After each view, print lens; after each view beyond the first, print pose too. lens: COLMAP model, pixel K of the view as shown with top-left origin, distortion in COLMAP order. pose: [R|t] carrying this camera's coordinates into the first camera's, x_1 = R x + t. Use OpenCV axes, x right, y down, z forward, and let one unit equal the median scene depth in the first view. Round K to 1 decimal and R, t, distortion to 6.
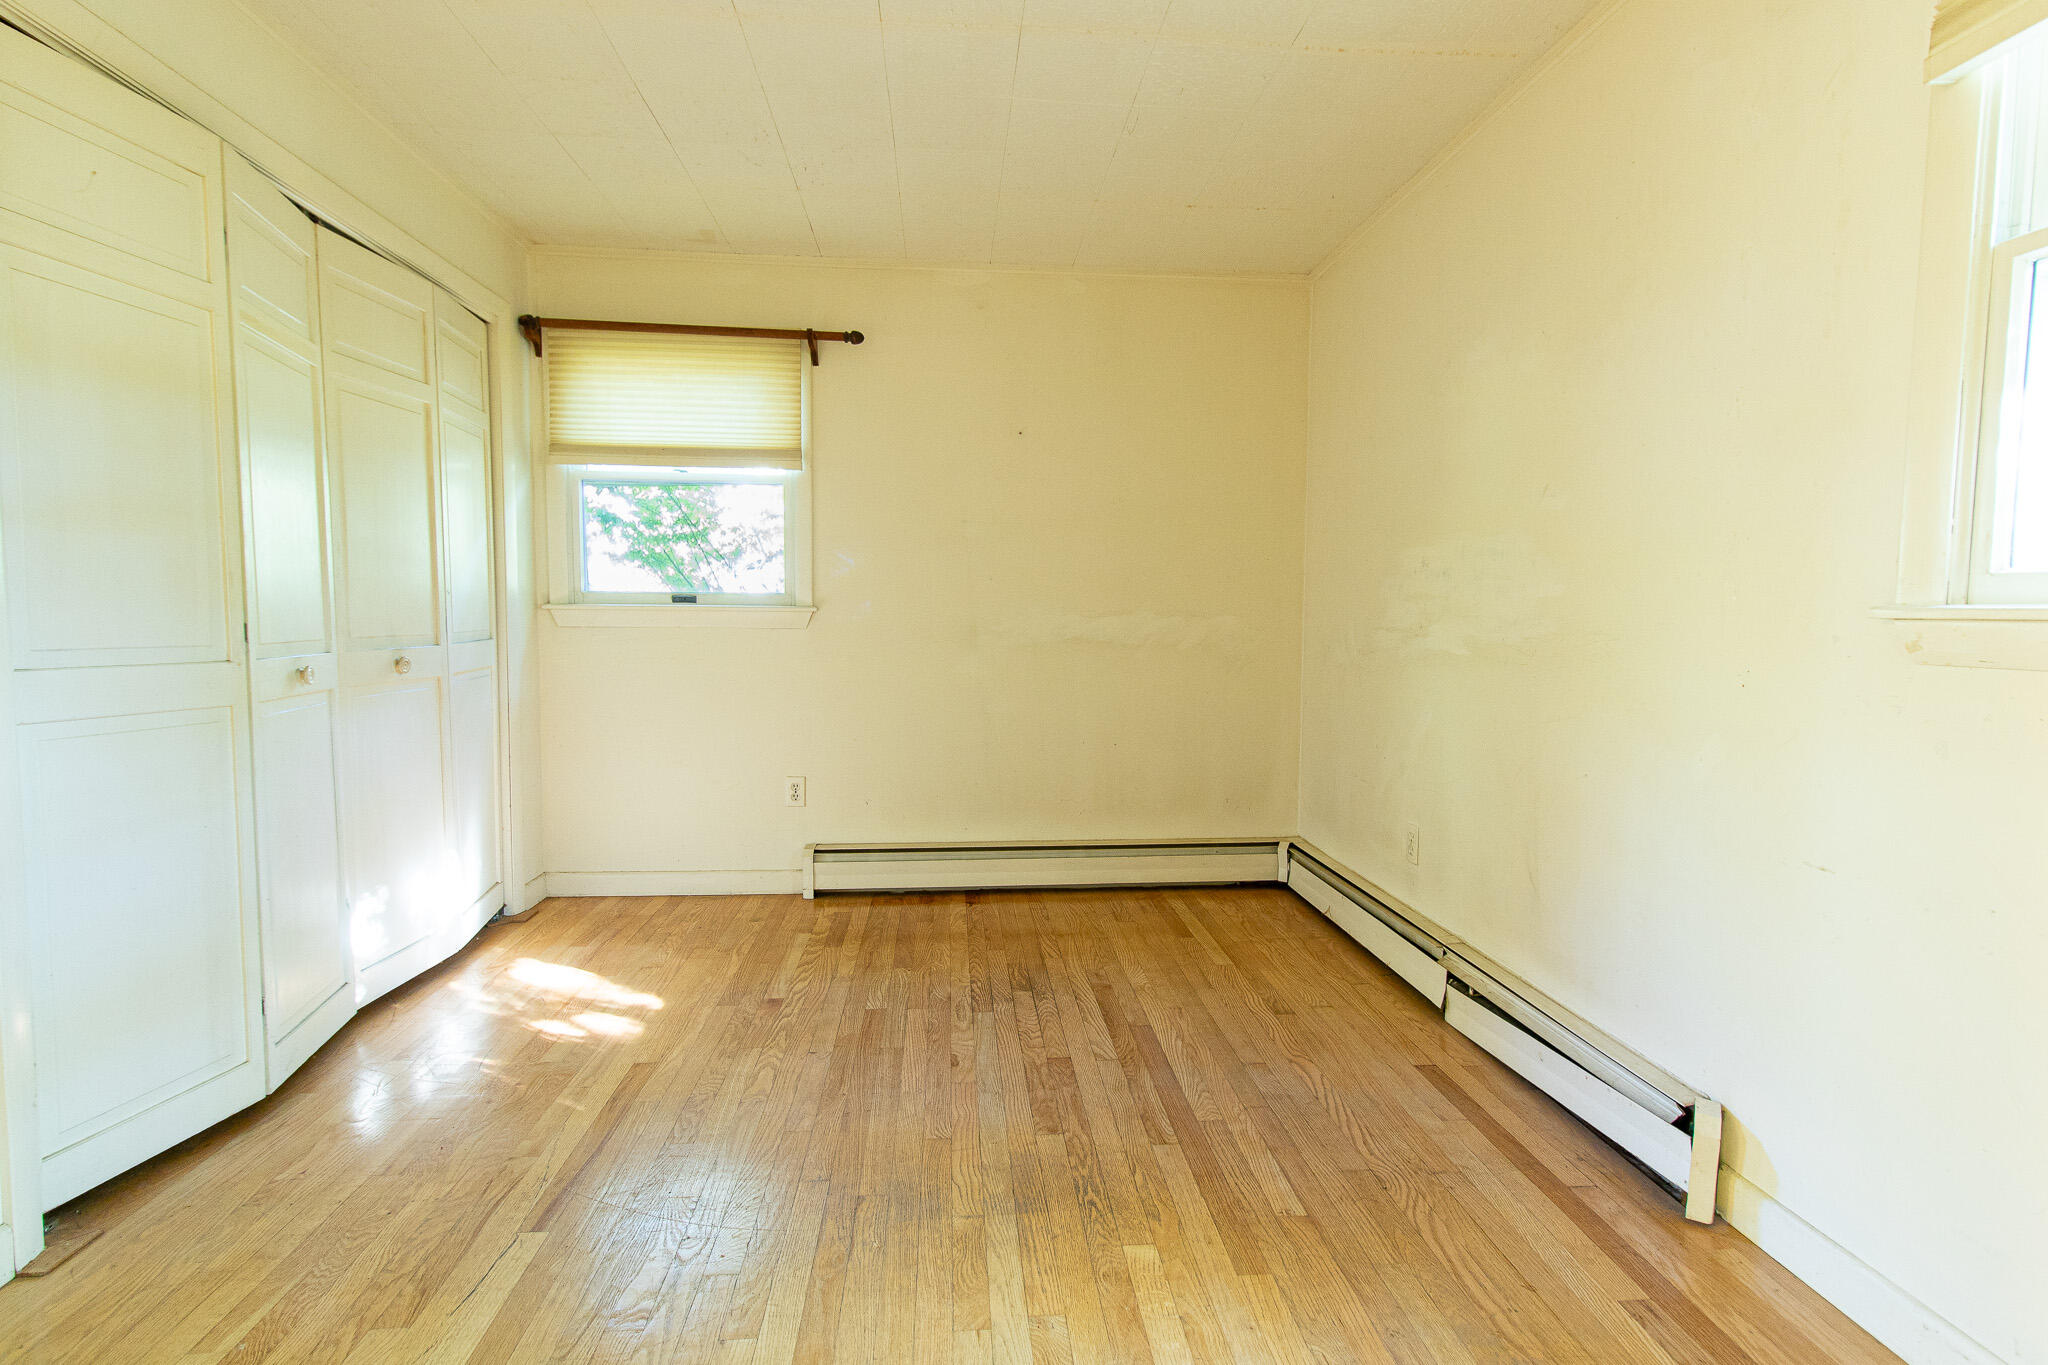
lens RADIAL K [[908.3, 0, 1022.2], [0, 908.3, 628.7], [0, 0, 1]] dist [-0.001407, 0.001190]
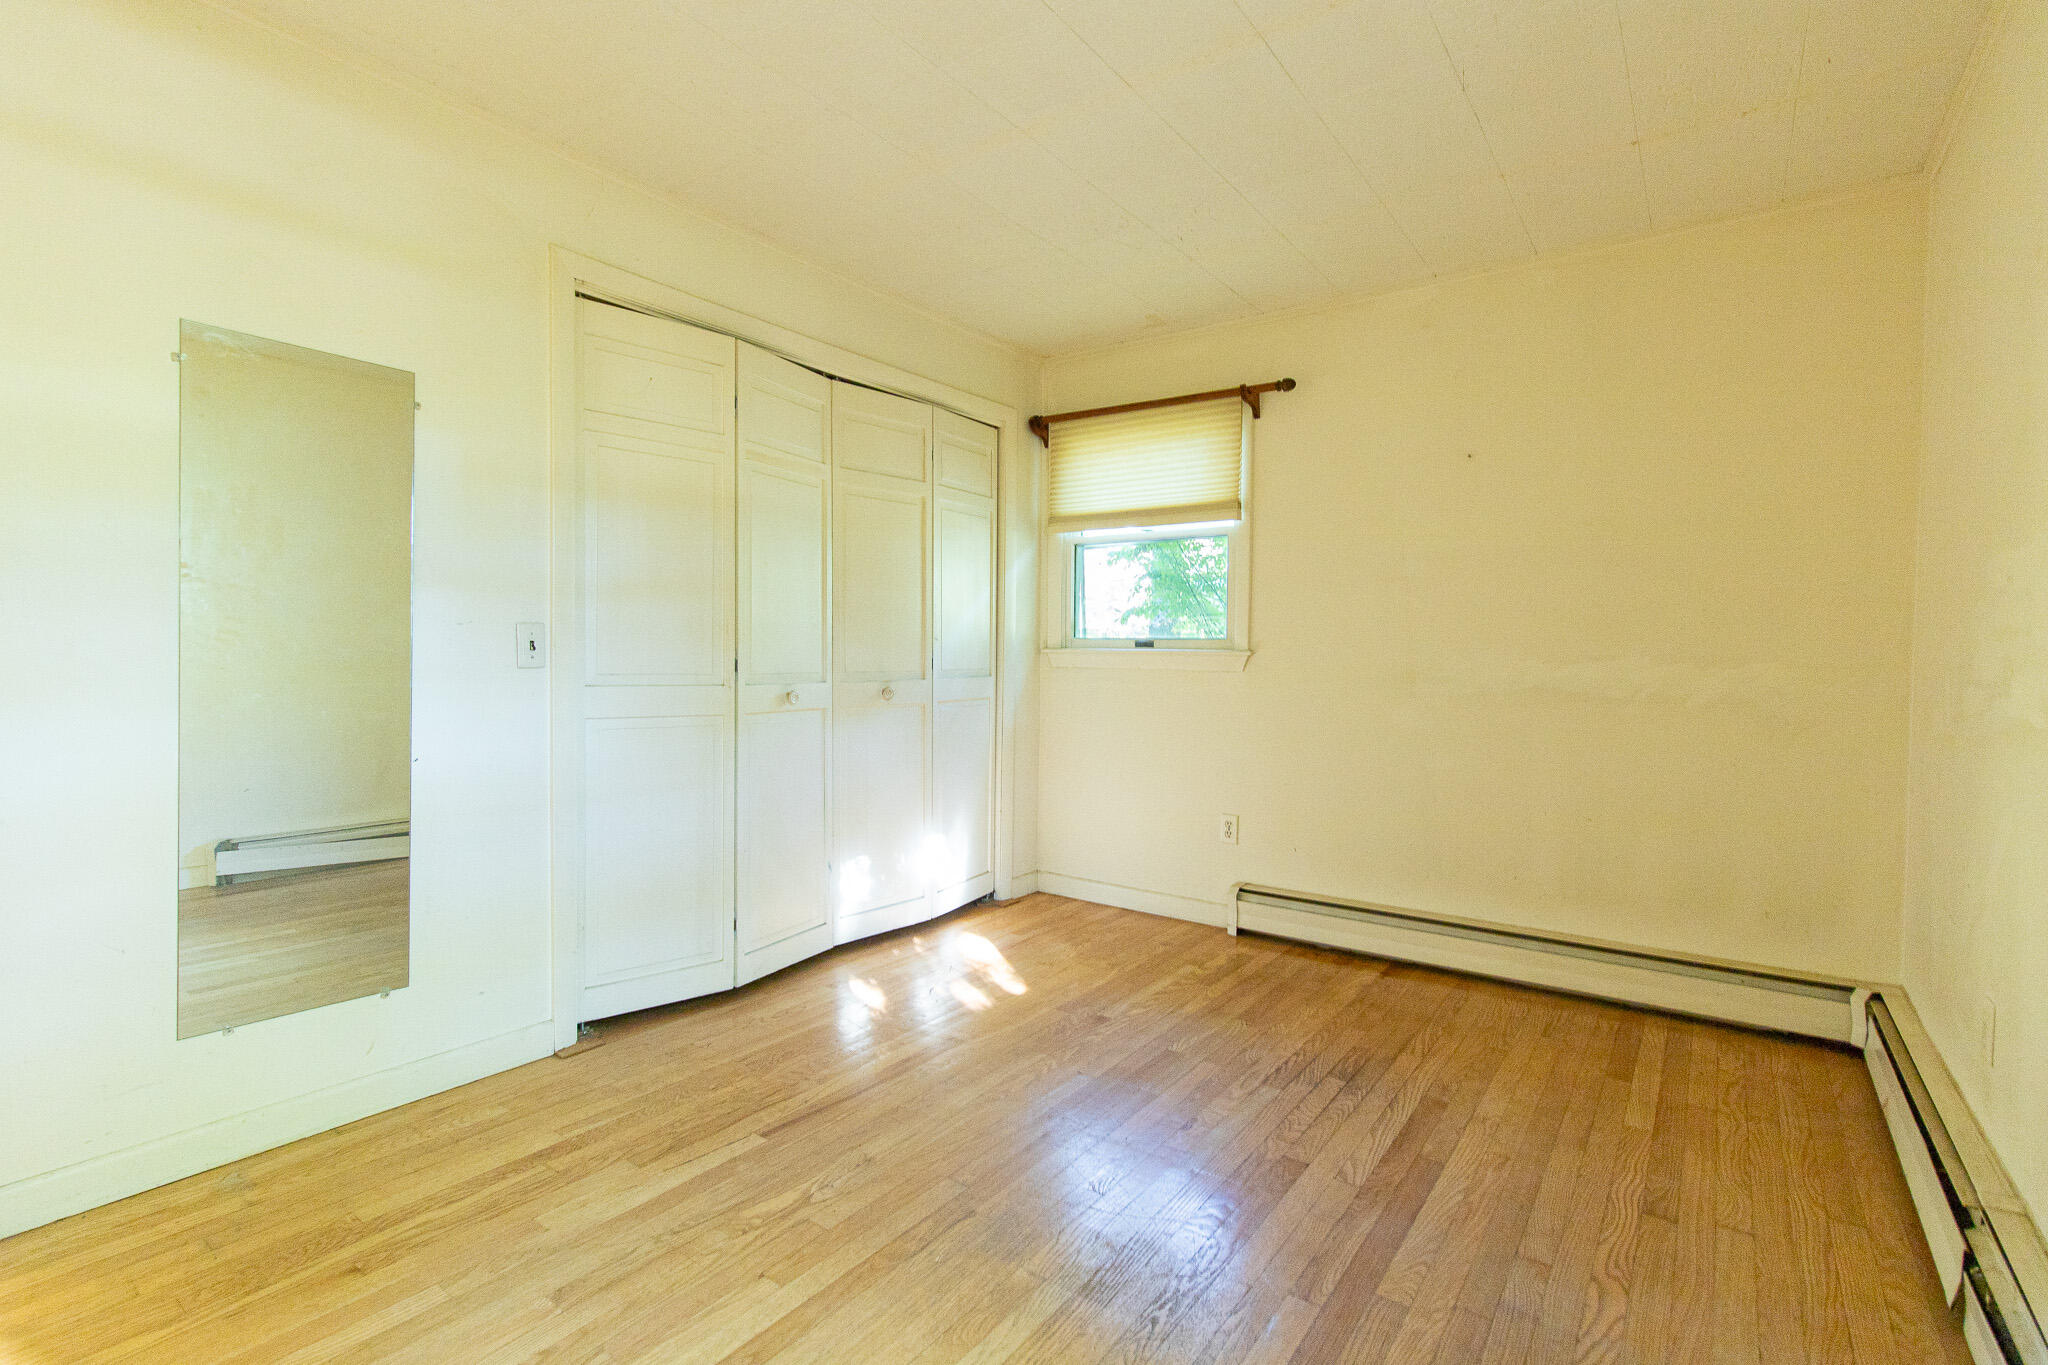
lens RADIAL K [[851.6, 0, 1025.4], [0, 851.6, 642.5], [0, 0, 1]] dist [-0.000094, 0.001034]
pose [[0.798231, -0.006189, -0.602320, 0.193512], [-0.015474, 0.999407, -0.030775, 0.000236], [0.602153, 0.033886, 0.797661, 0.097374]]
